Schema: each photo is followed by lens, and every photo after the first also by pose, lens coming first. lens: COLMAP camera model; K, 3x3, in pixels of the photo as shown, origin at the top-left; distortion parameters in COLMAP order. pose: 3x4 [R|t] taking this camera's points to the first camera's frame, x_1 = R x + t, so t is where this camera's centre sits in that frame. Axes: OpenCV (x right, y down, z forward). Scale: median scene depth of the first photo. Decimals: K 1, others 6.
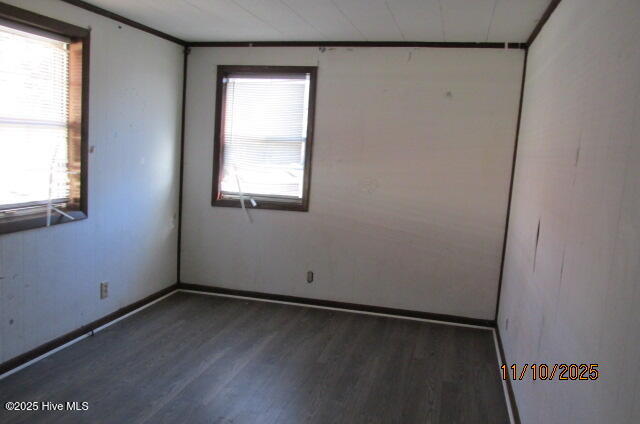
lens RADIAL K [[544.2, 0, 320.0], [0, 544.2, 212.0], [0, 0, 1]] dist [-0.013998, 0.007892]
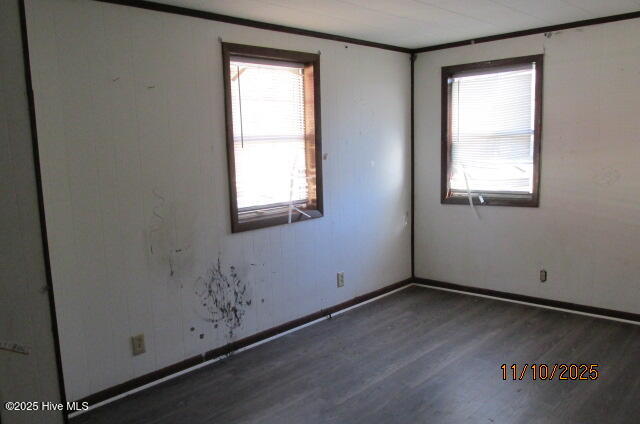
lens RADIAL K [[544.2, 0, 320.0], [0, 544.2, 212.0], [0, 0, 1]] dist [-0.013998, 0.007892]
pose [[0.878229, -0.017170, -0.477931, 0.104165], [0.016471, 0.999848, -0.005654, 0.007398], [0.477956, -0.002907, 0.878379, -0.018914]]
